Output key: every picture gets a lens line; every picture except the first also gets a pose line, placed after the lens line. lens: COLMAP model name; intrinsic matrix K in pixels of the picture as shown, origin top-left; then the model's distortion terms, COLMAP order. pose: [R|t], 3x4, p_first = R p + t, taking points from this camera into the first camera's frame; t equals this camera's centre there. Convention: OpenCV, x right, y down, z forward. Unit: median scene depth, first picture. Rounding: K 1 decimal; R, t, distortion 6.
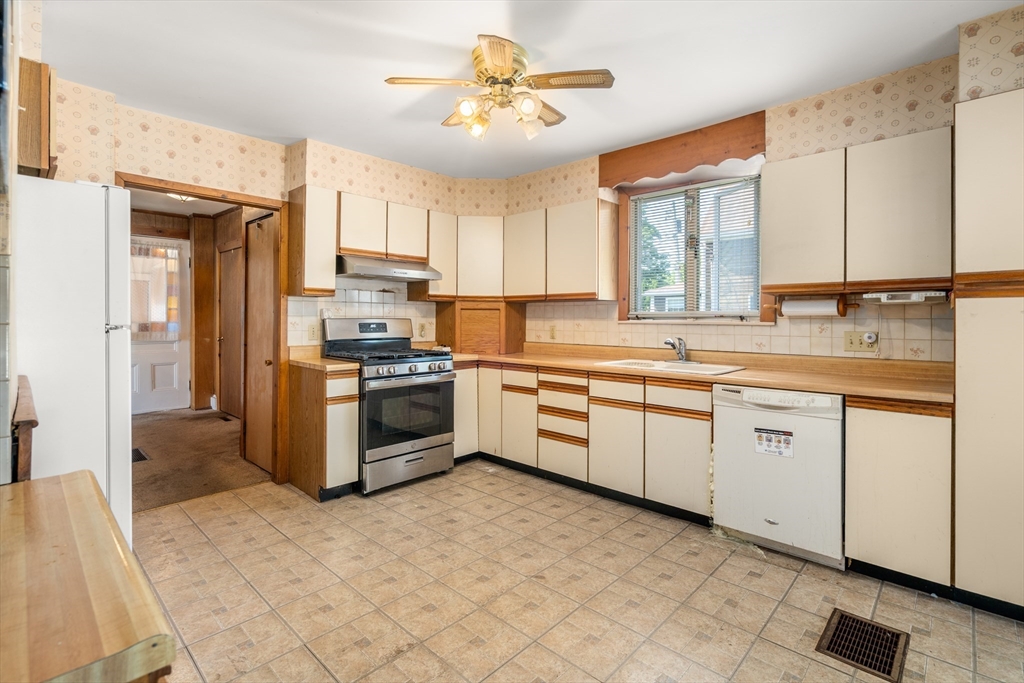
lens RADIAL K [[479.8, 0, 517.8], [0, 479.8, 319.7], [0, 0, 1]] dist [0.000082, 0.000594]
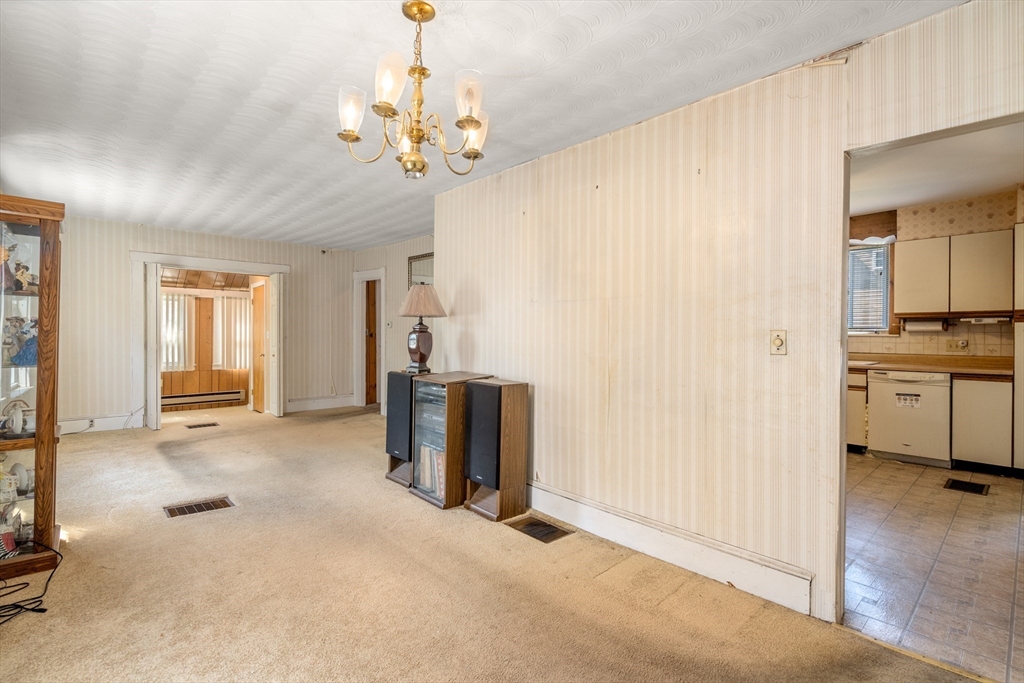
lens RADIAL K [[479.8, 0, 520.7], [0, 479.8, 337.1], [0, 0, 1]] dist [0.000082, 0.000594]
pose [[0.997870, -0.000314, -0.065239, -0.766297], [0.000693, 0.999983, 0.005791, 0.003355], [0.065236, -0.005824, 0.997853, -0.856744]]
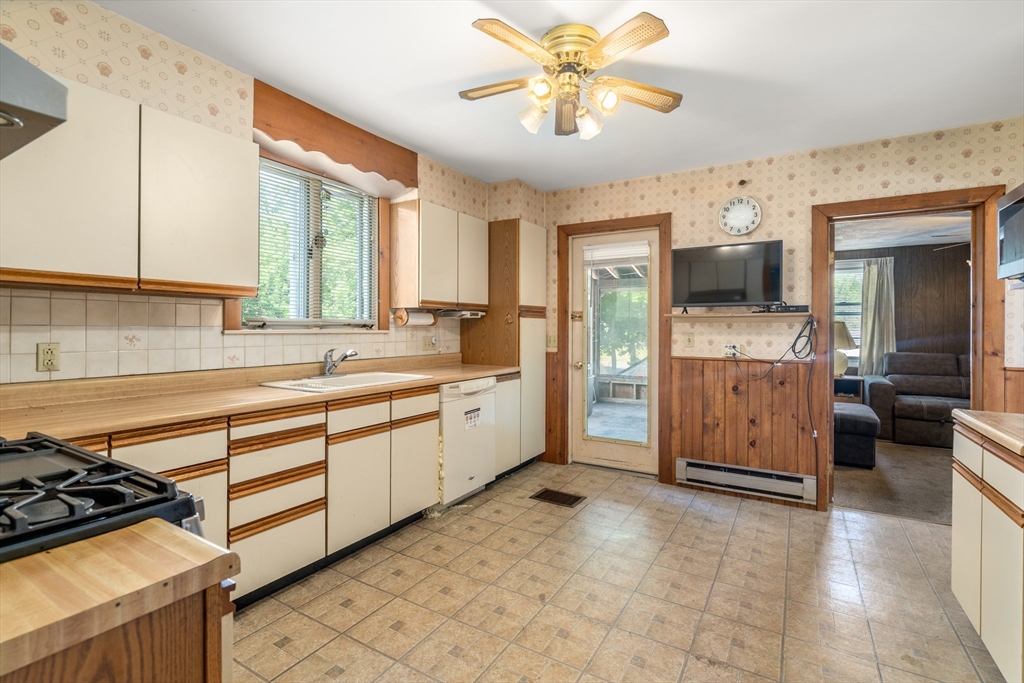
lens RADIAL K [[479.8, 0, 519.0], [0, 479.8, 327.8], [0, 0, 1]] dist [0.000082, 0.000594]
pose [[-0.225858, -0.006844, 0.974136, -0.779044], [-0.006697, 0.999963, 0.005472, -0.010936], [-0.974137, -0.005288, -0.225896, 1.117119]]
